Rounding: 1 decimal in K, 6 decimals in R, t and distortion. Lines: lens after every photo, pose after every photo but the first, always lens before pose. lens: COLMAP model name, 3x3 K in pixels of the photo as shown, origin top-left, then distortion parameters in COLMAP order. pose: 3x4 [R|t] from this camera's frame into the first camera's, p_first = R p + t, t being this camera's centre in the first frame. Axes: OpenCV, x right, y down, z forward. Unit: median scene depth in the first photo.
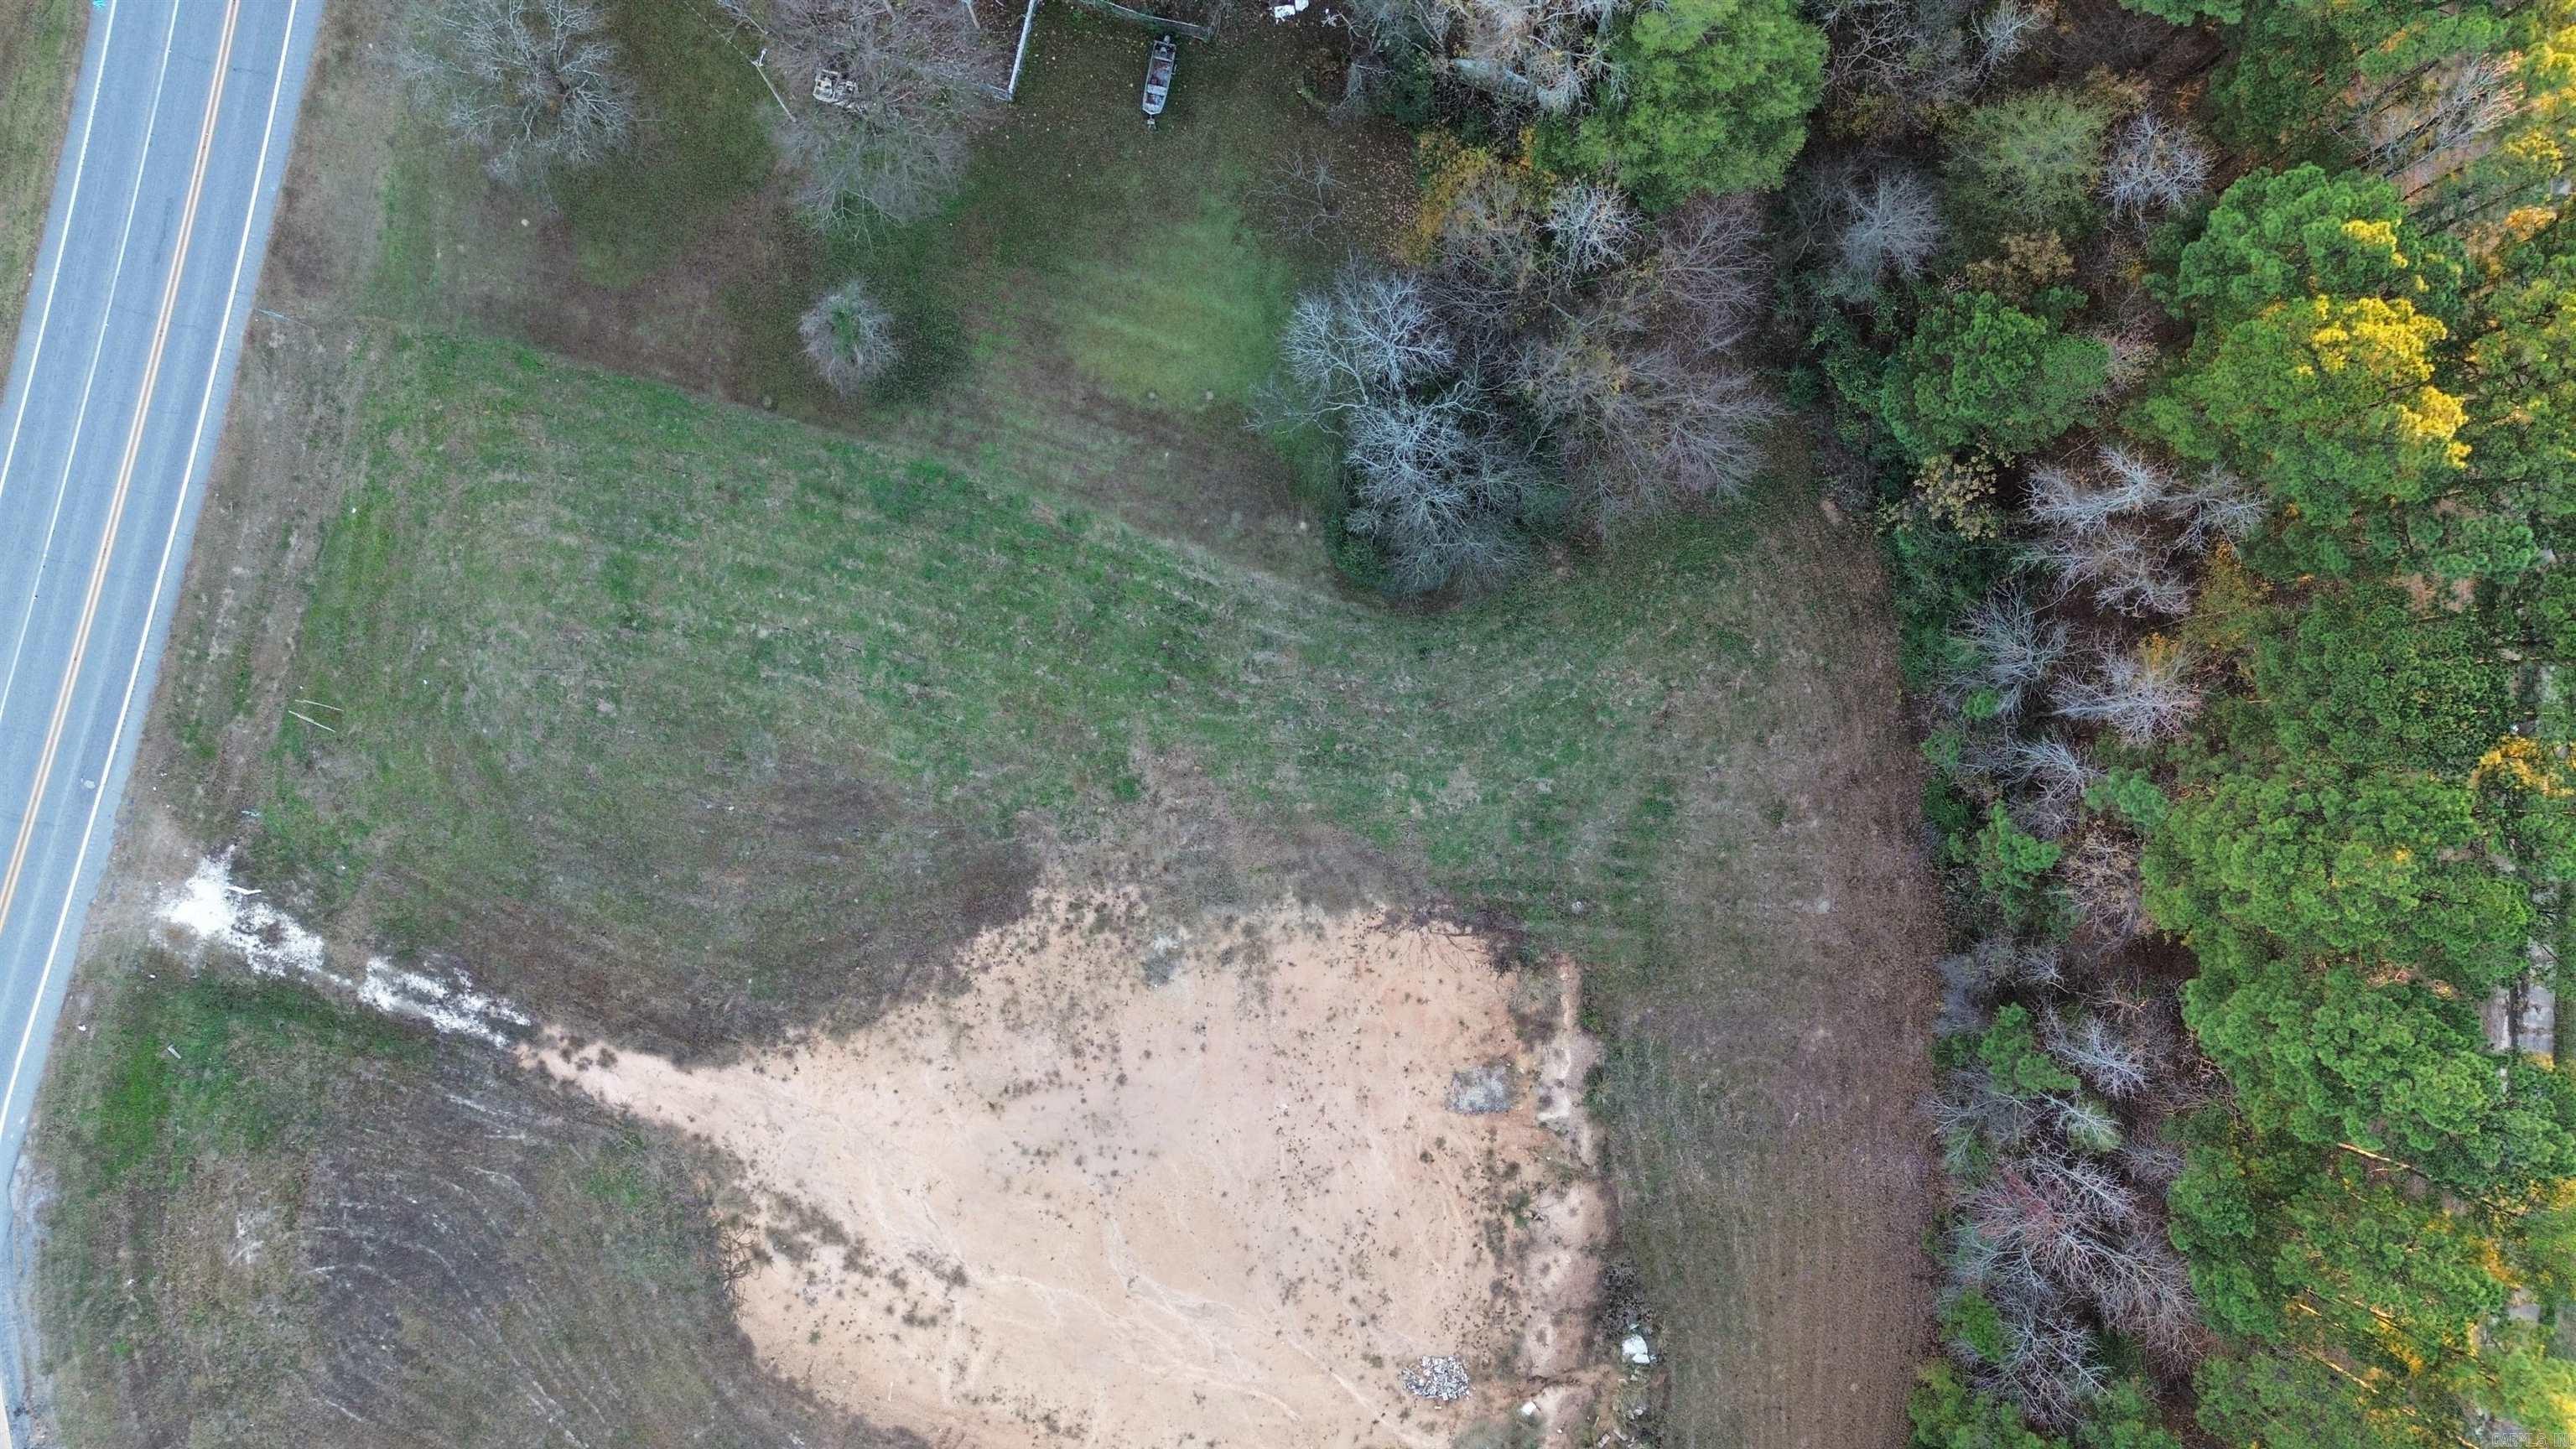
lens RADIAL K [[1817.5, 0, 1276.3], [0, 1817.5, 731.8], [0, 0, 1]] dist [0.089637, -0.092509]
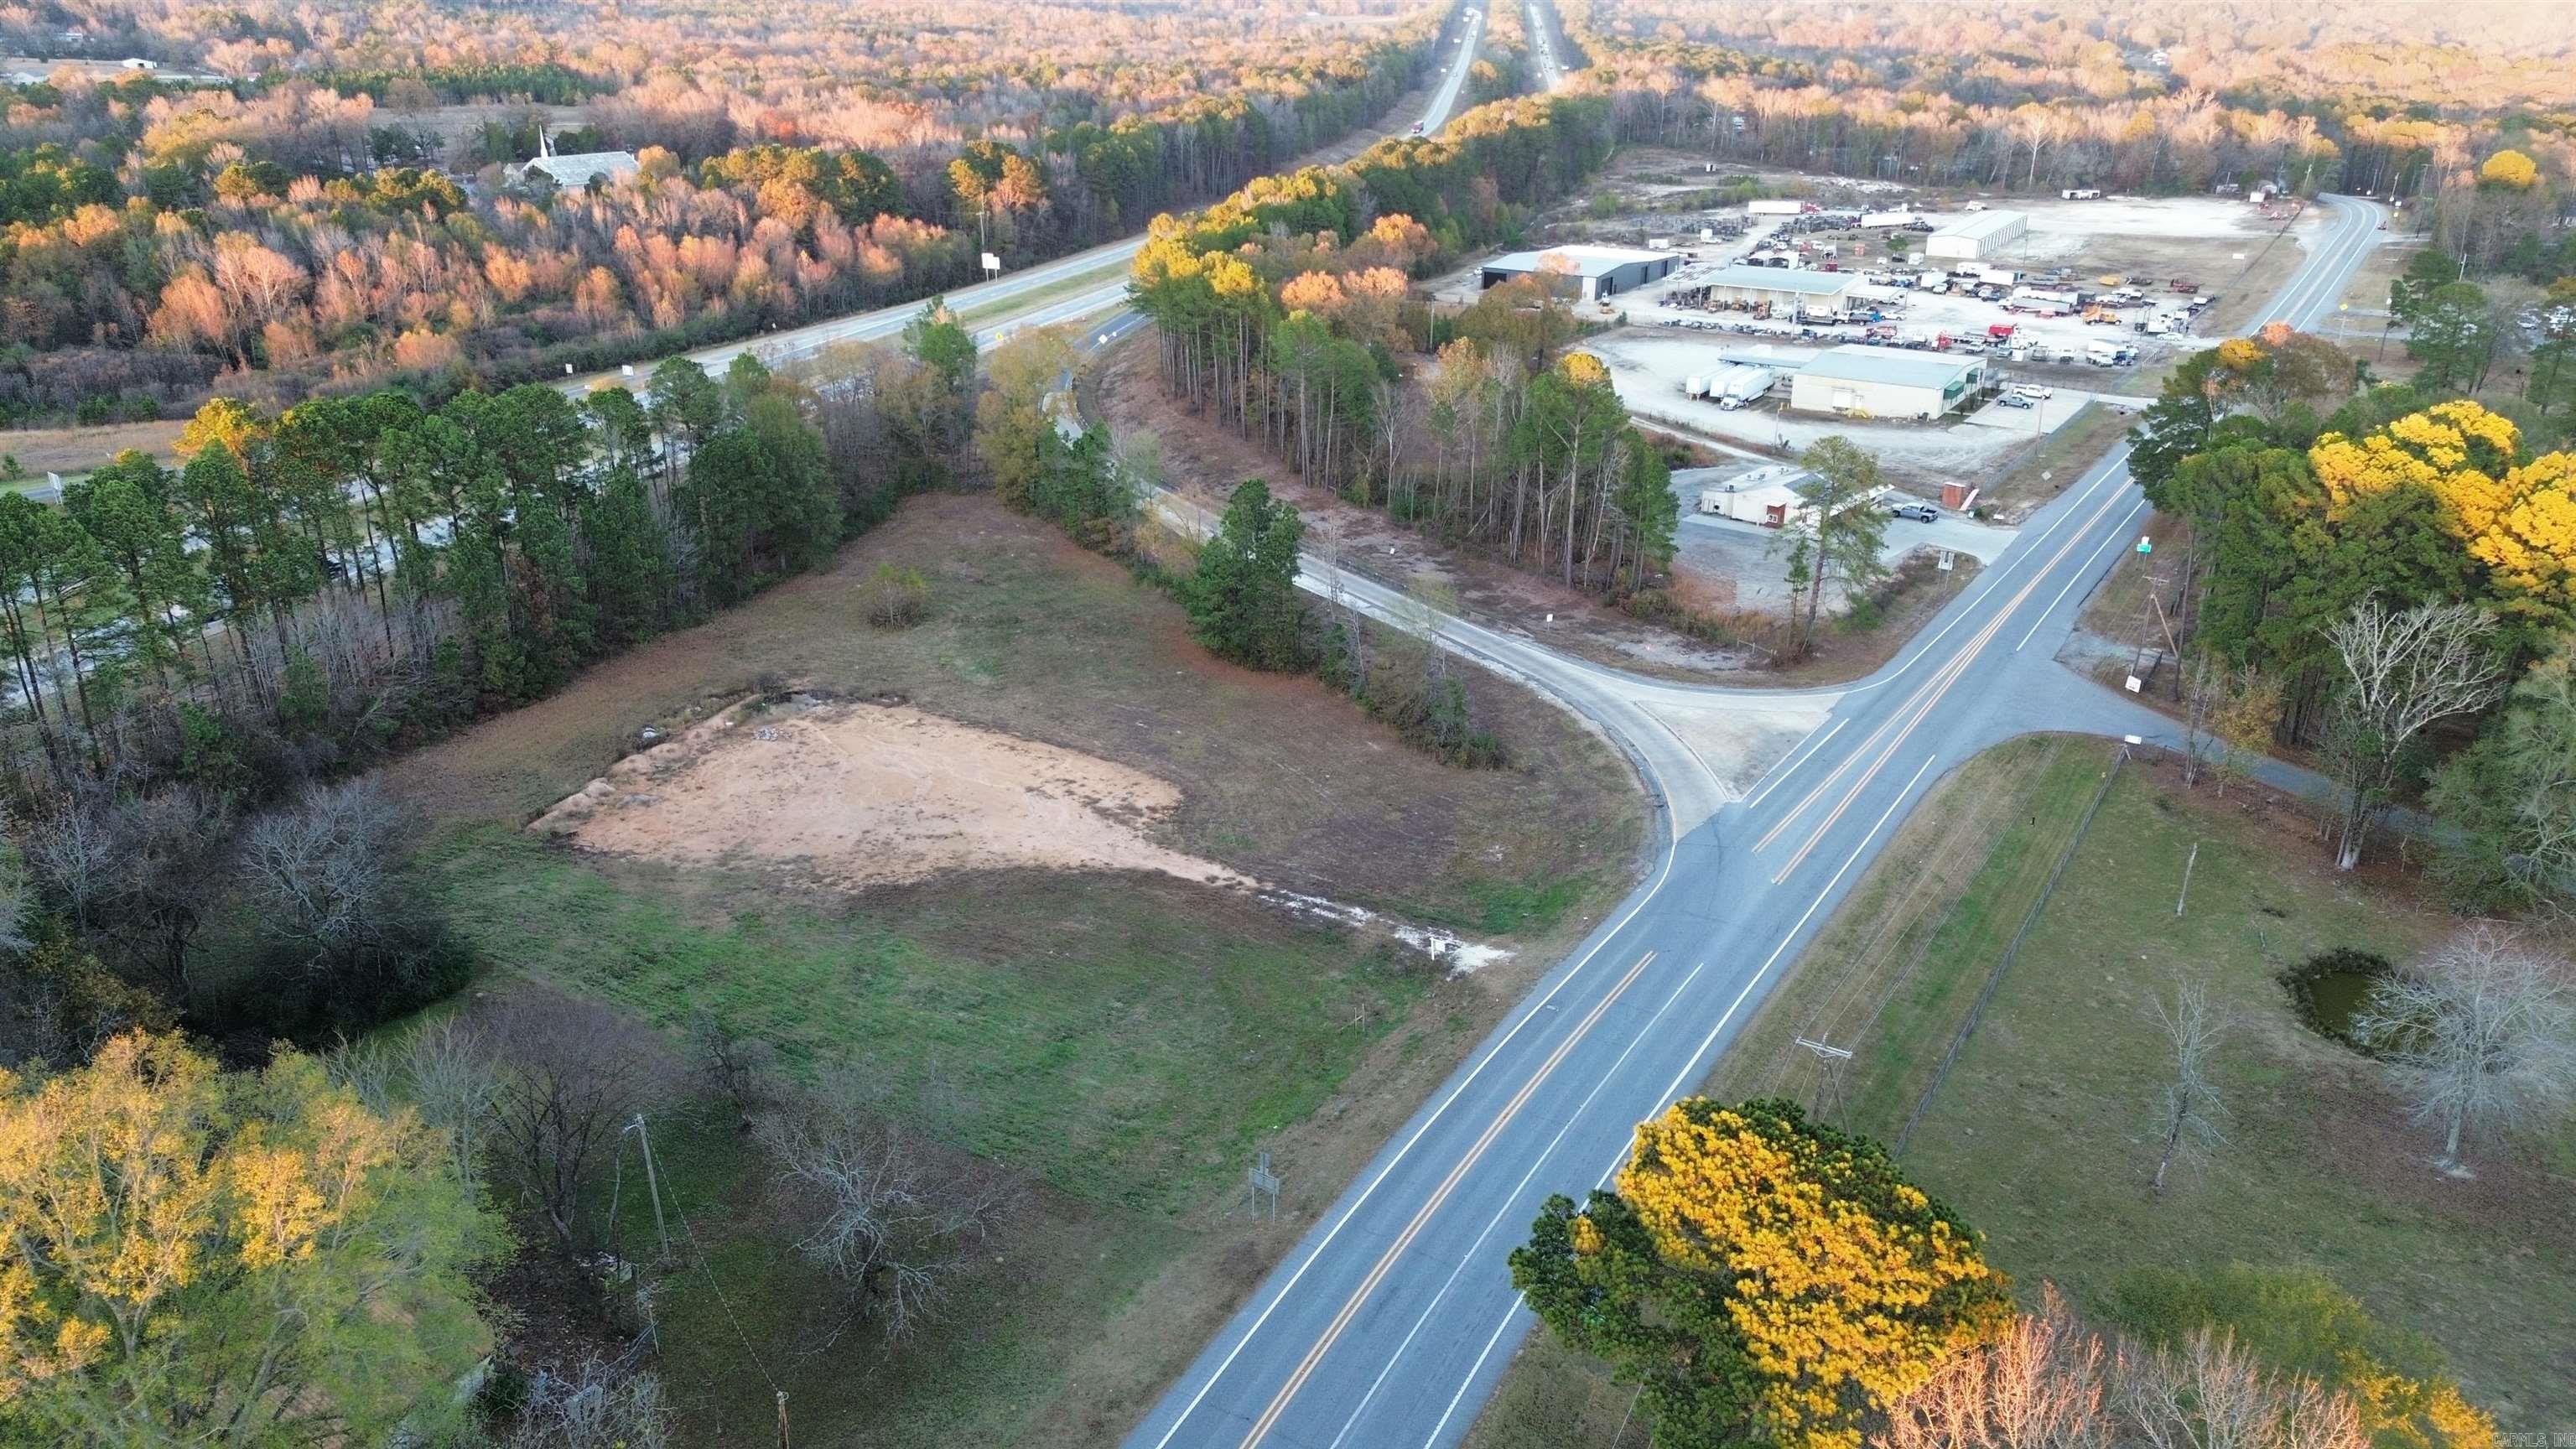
lens RADIAL K [[1810.3, 0, 1280.8], [0, 1810.3, 719.8], [0, 0, 1]] dist [0.098973, -0.103254]
pose [[-0.963310, -0.094613, 0.251163, -0.726678], [0.268382, -0.347749, 0.898355, -0.935784], [0.002346, 0.932802, 0.360382, 0.424889]]
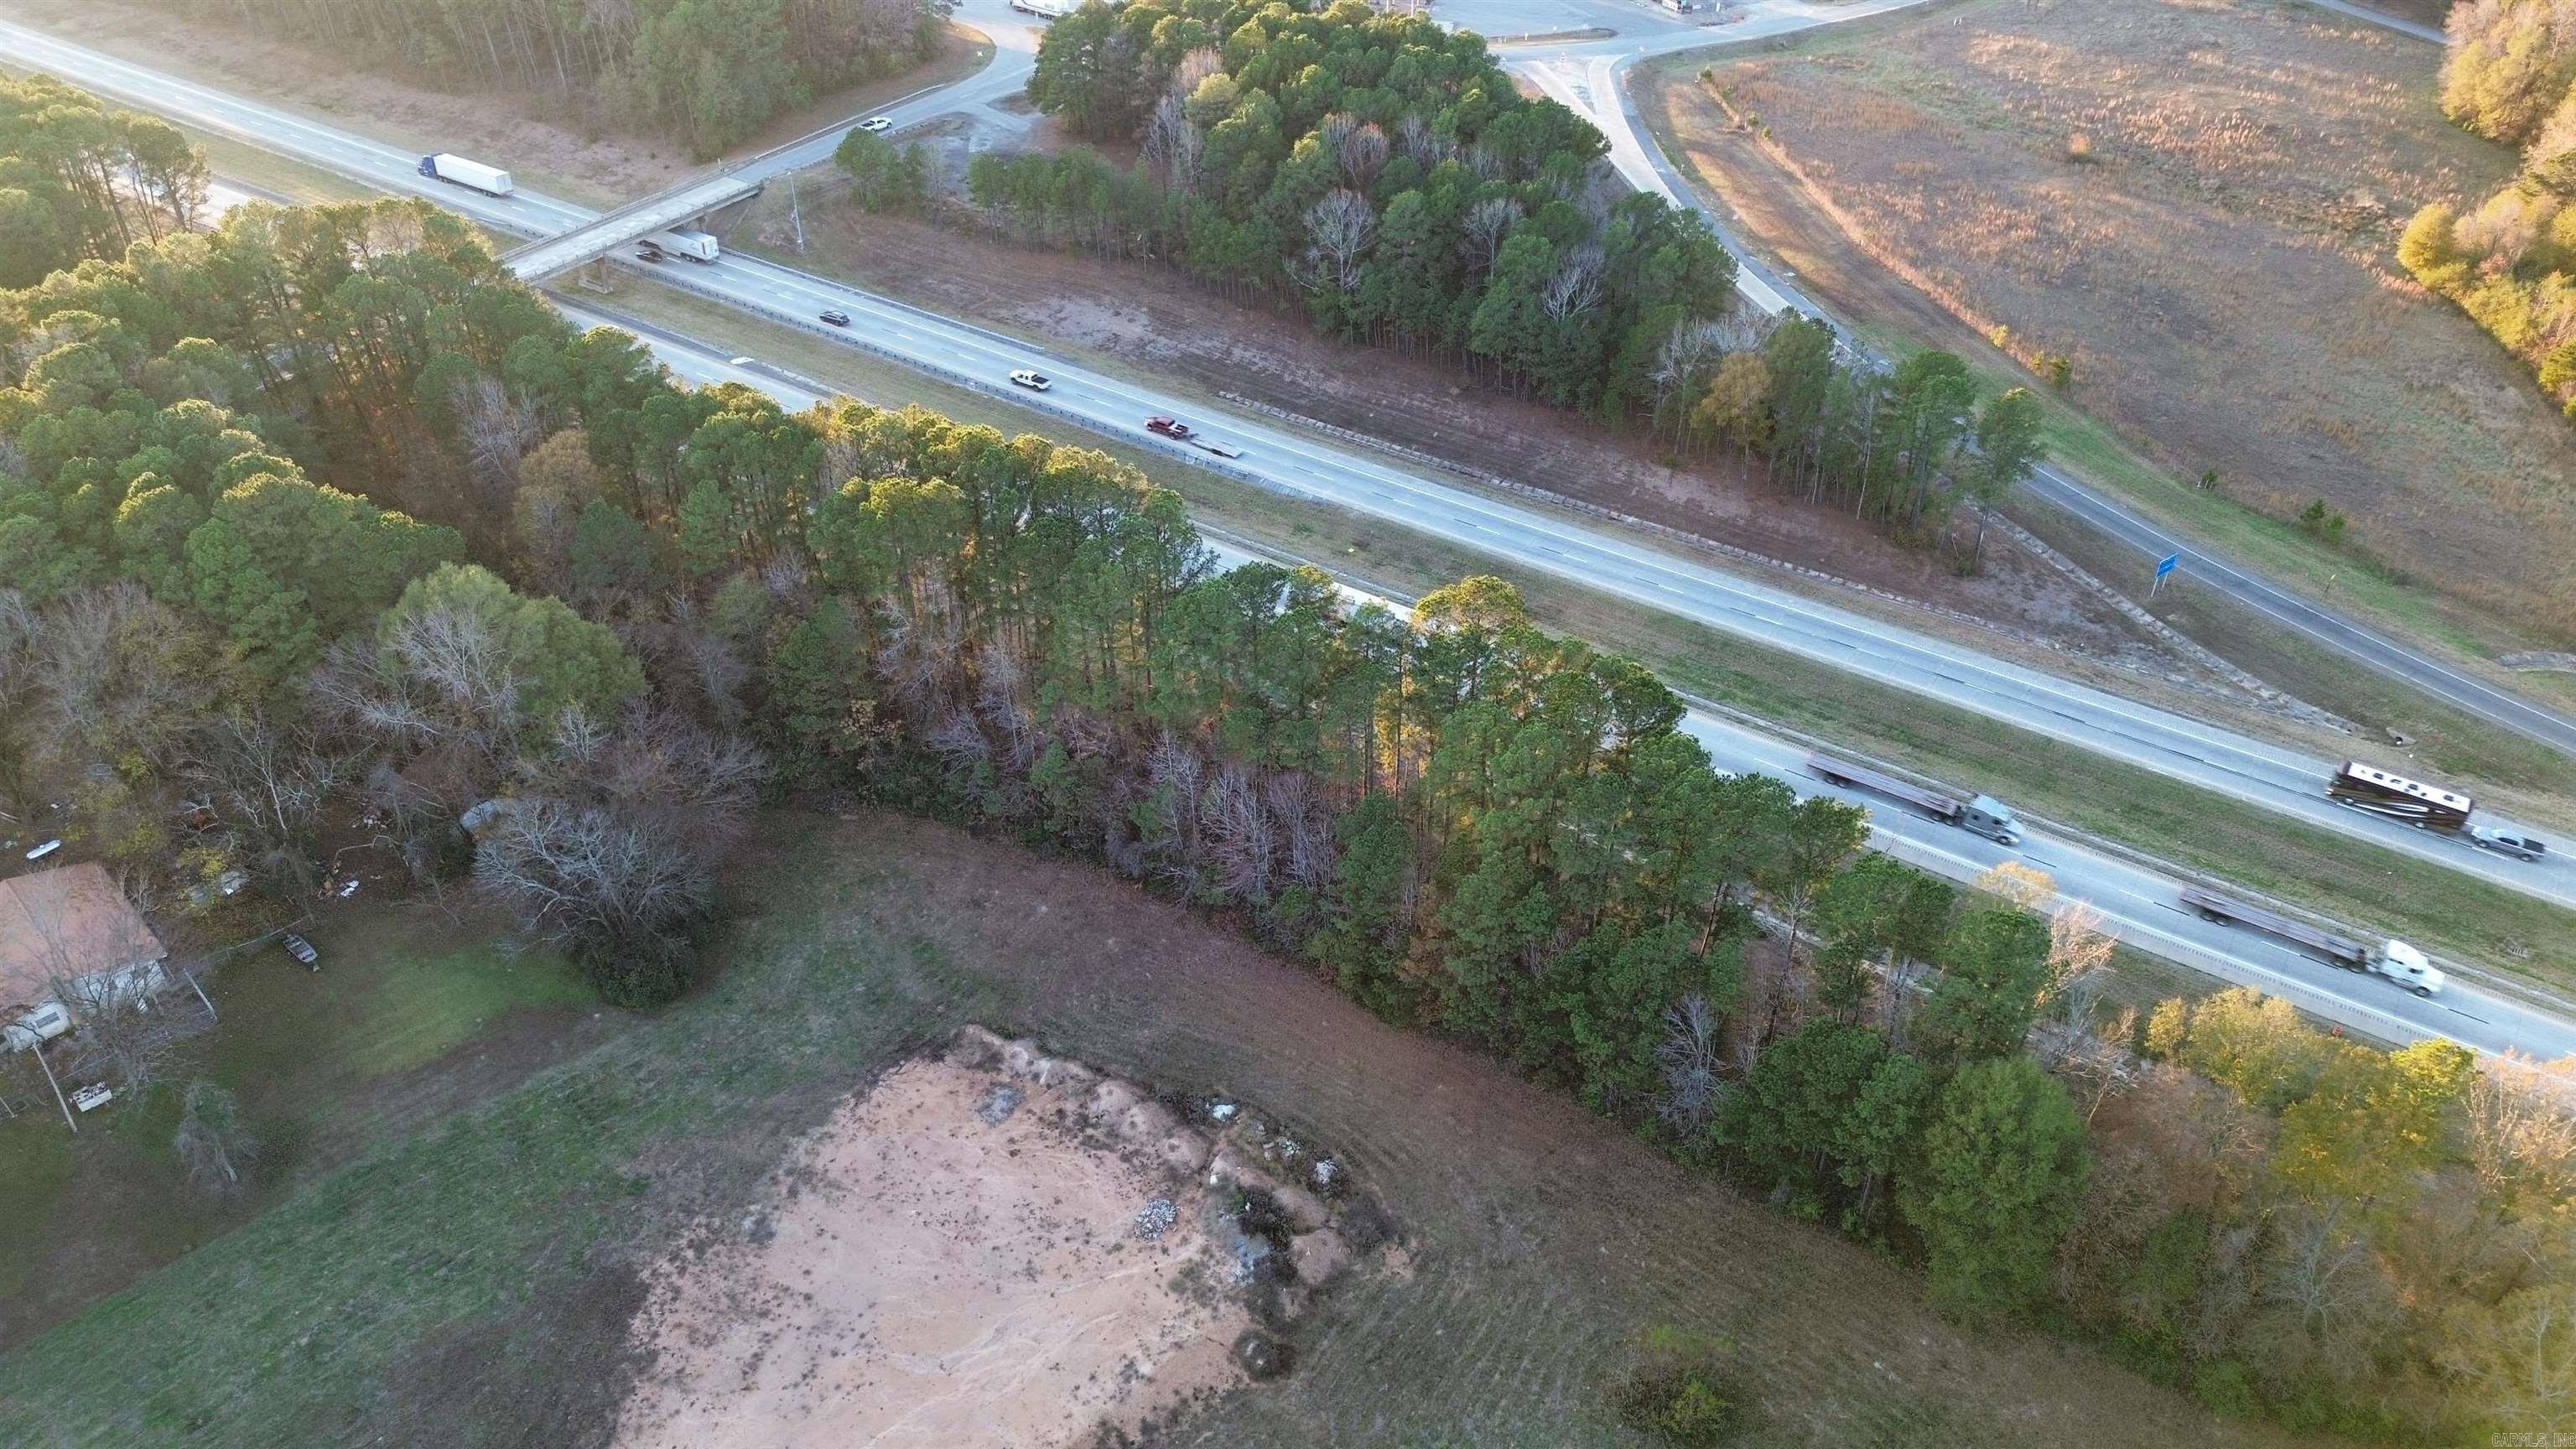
lens RADIAL K [[1818.7, 0, 1279.1], [0, 1818.7, 715.3], [0, 0, 1]] dist [0.079233, -0.066798]
pose [[0.515687, -0.506735, 0.690859, -0.573372], [0.856682, 0.316983, -0.406962, 0.835940], [-0.012769, 0.801711, 0.597575, -0.046342]]
